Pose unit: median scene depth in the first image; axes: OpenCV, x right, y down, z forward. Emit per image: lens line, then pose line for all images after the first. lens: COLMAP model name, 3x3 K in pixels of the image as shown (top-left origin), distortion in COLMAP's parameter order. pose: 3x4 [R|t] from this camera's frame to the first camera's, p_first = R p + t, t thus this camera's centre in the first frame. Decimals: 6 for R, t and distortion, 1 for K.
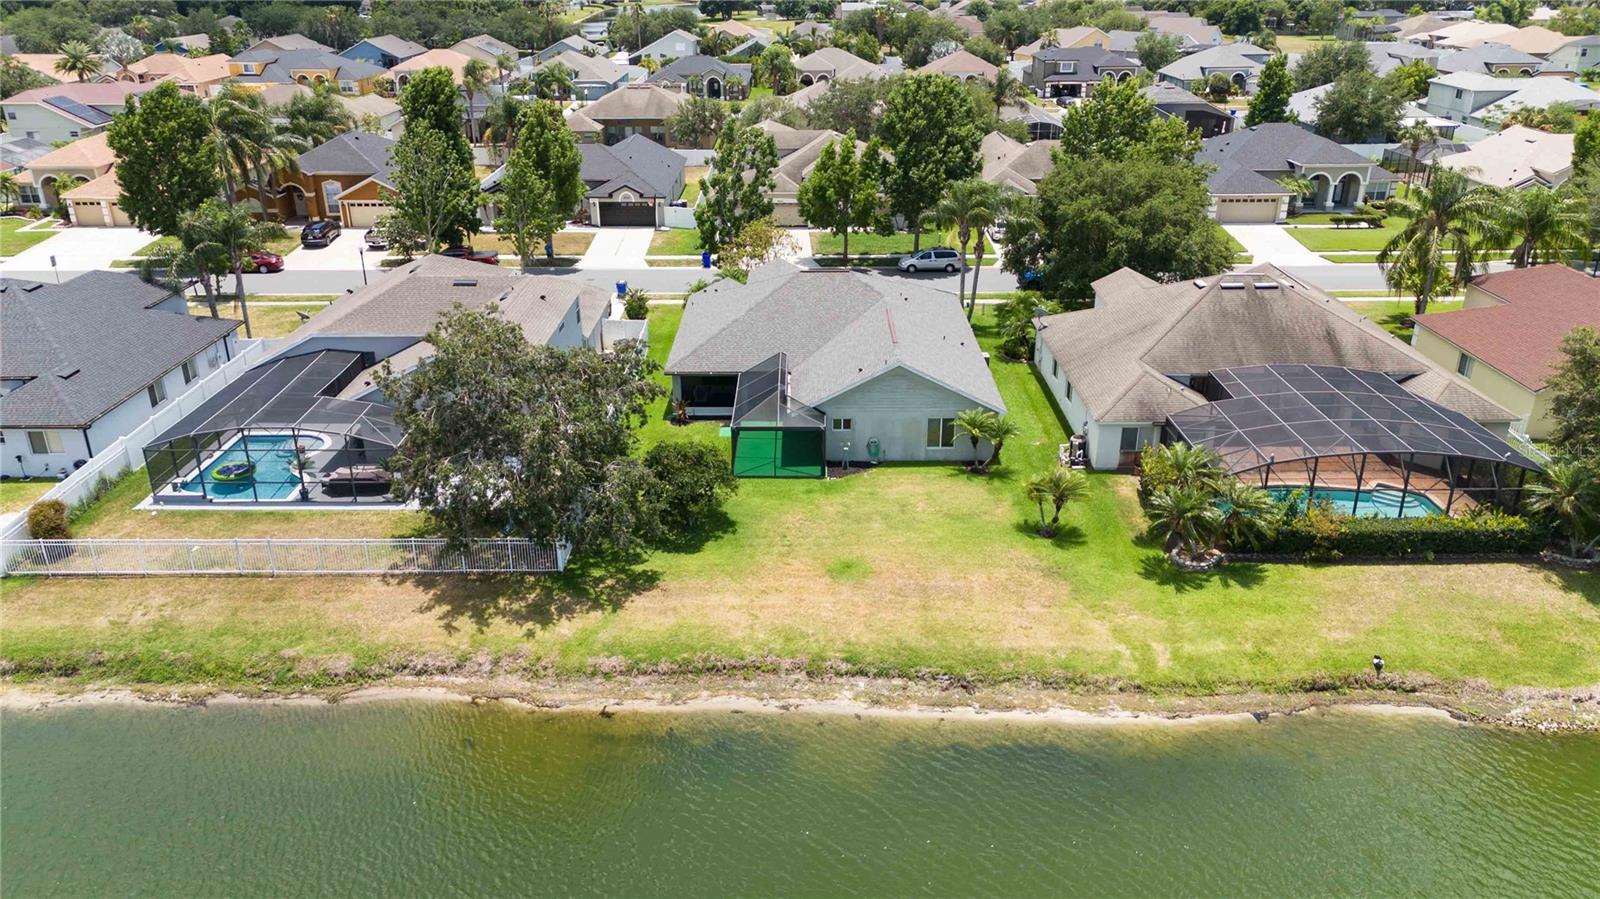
lens RADIAL K [[1143.0, 0, 800.0], [0, 1143.0, 449.5], [0, 0, 1]] dist [0.078388, -0.001216]
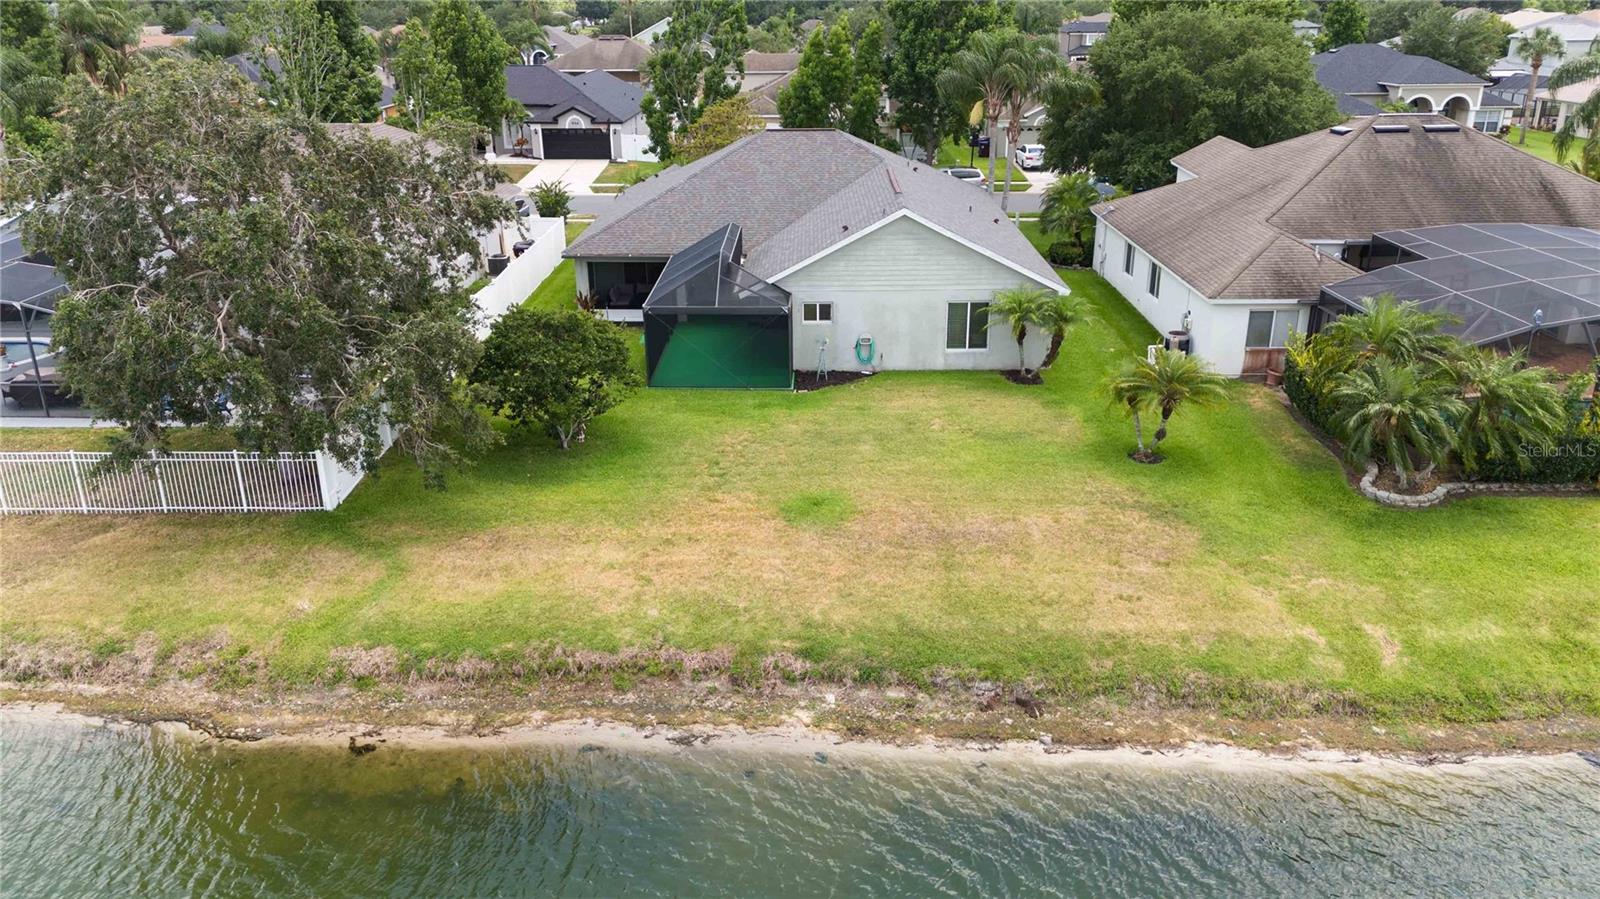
lens RADIAL K [[1158.3, 0, 800.0], [0, 1158.3, 449.5], [0, 0, 1]] dist [0.043111, -0.004888]
pose [[0.999961, 0.001719, -0.008705, 0.042350], [-0.002024, 0.999379, -0.035169, 0.103237], [0.008639, 0.035185, 0.999343, 0.434598]]
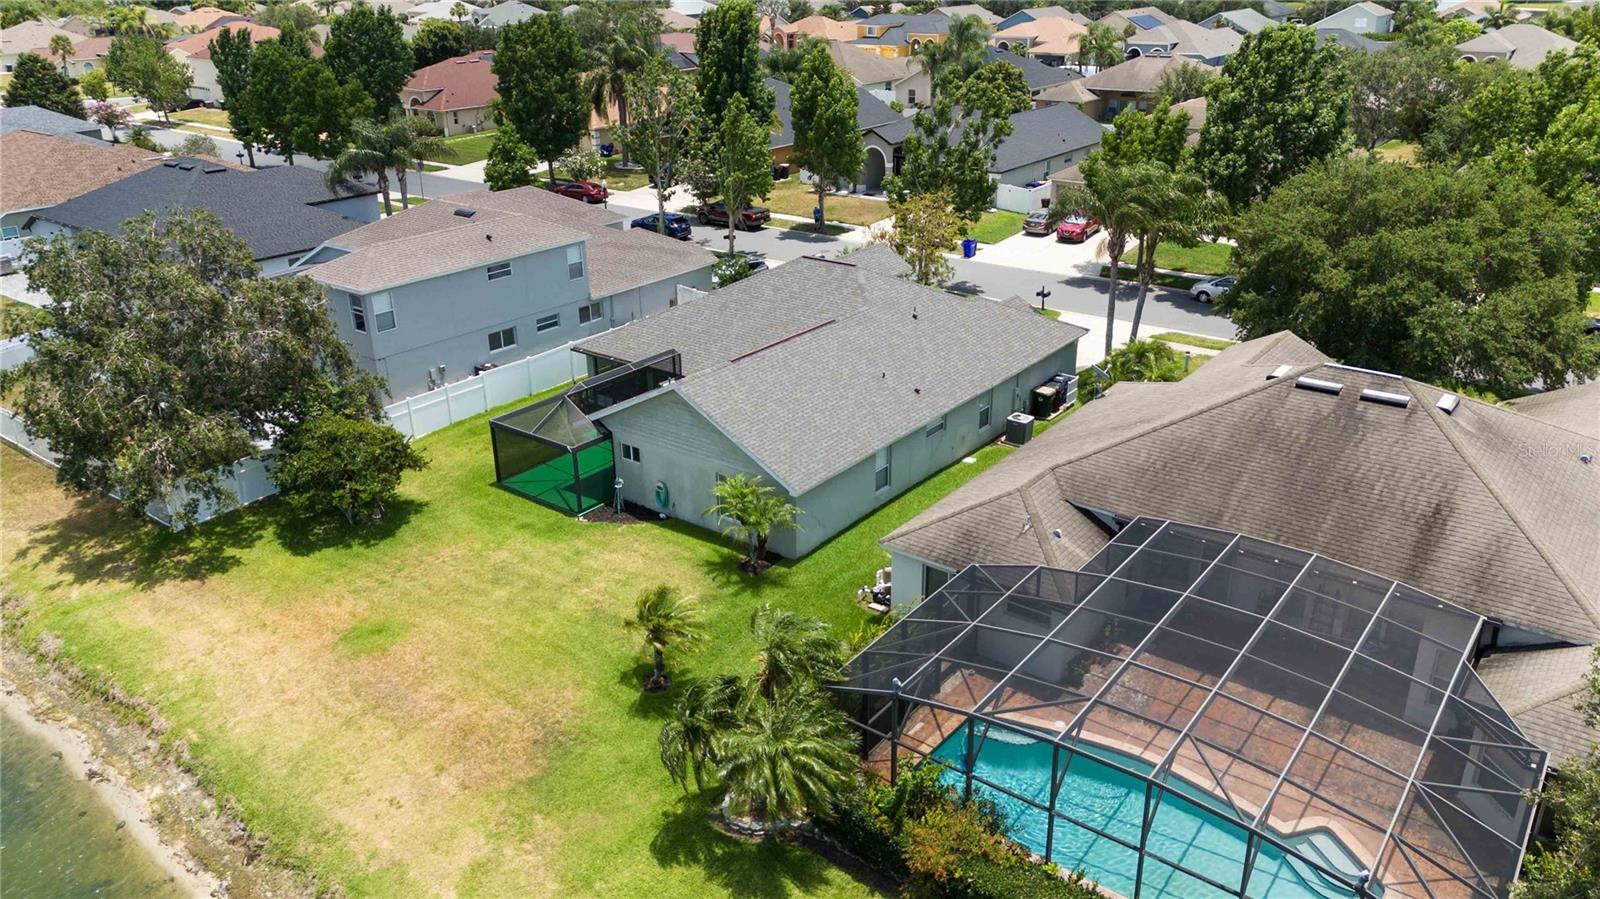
lens RADIAL K [[1158.3, 0, 800.0], [0, 1158.3, 449.5], [0, 0, 1]] dist [0.043111, -0.004888]
pose [[0.800125, 0.233883, -0.552358, 0.688022], [-0.230038, 0.970088, 0.077536, -0.138057], [0.553970, 0.065025, 0.829993, 0.570146]]
